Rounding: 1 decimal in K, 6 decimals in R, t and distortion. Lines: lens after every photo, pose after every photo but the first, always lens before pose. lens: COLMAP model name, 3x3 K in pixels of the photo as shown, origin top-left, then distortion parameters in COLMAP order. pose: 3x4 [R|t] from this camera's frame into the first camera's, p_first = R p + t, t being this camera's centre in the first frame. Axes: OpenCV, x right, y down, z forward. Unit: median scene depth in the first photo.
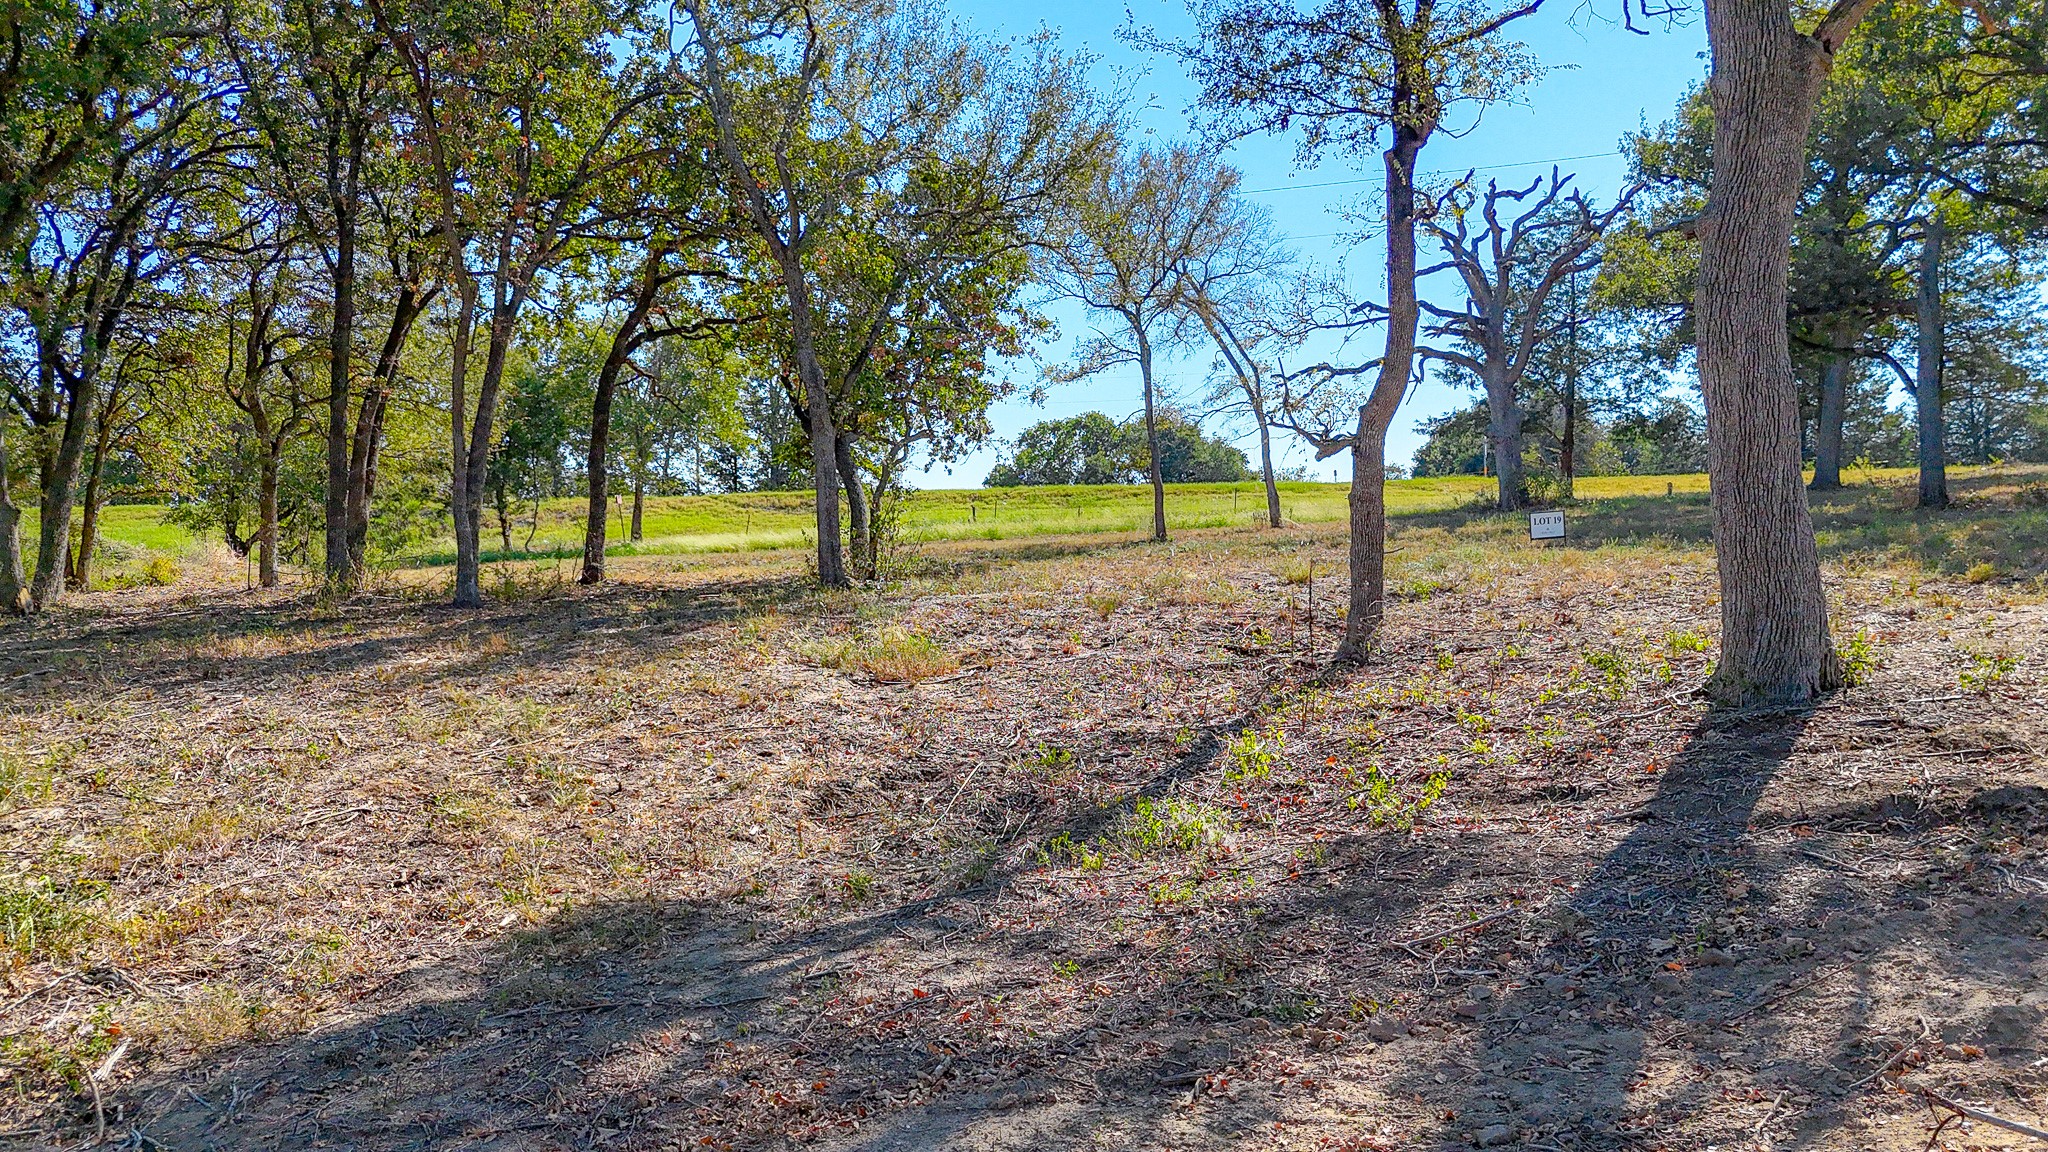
lens RADIAL K [[1518.5, 0, 1017.9], [0, 1518.5, 568.4], [0, 0, 1]] dist [0.074689, -0.069207]
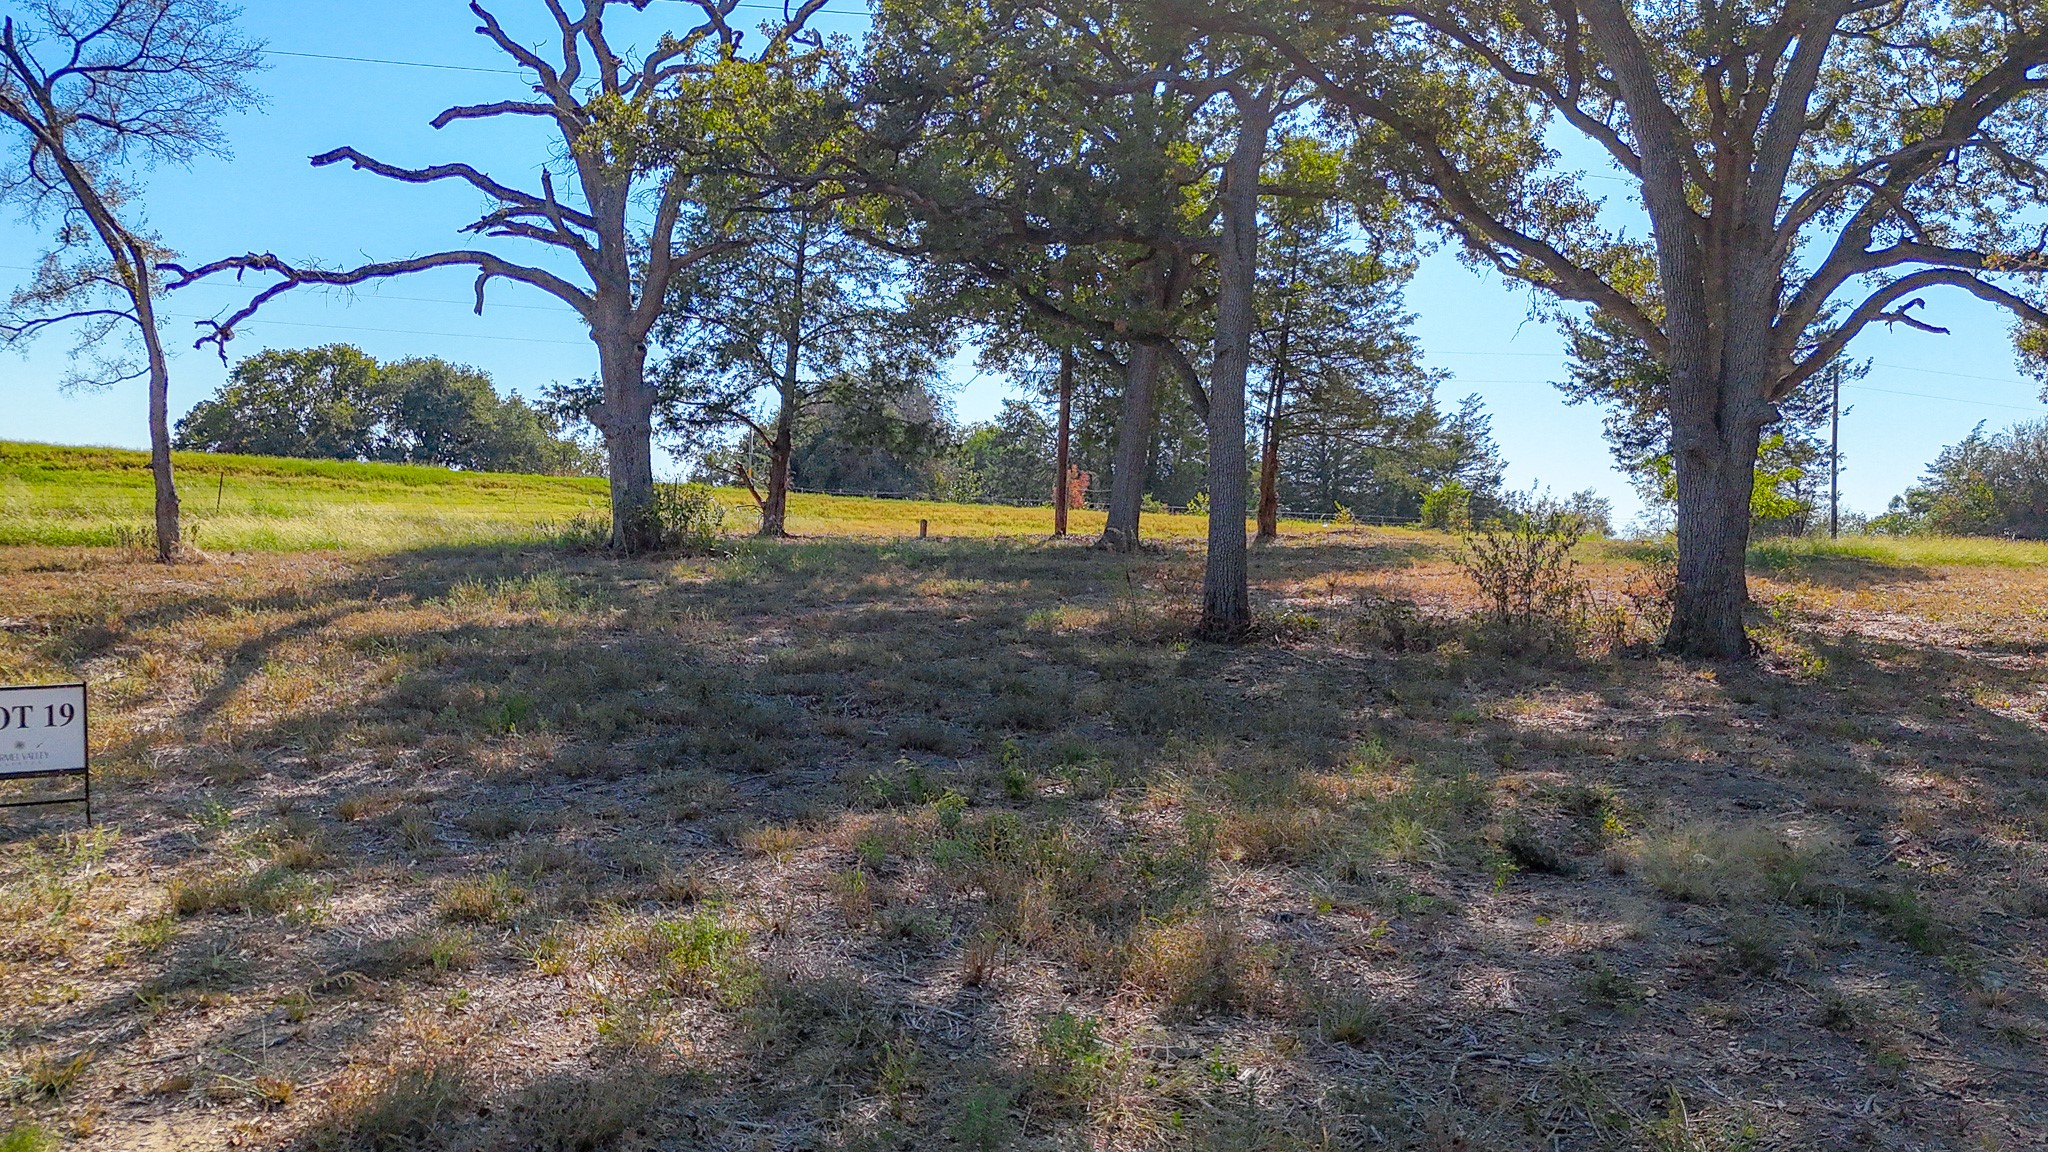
lens RADIAL K [[1518.5, 0, 1017.9], [0, 1518.5, 568.4], [0, 0, 1]] dist [0.074689, -0.069207]
pose [[0.936358, 0.057753, 0.346265, 0.241480], [-0.064139, 0.997916, 0.007003, -0.043059], [-0.345139, -0.028766, 0.938111, 0.373486]]
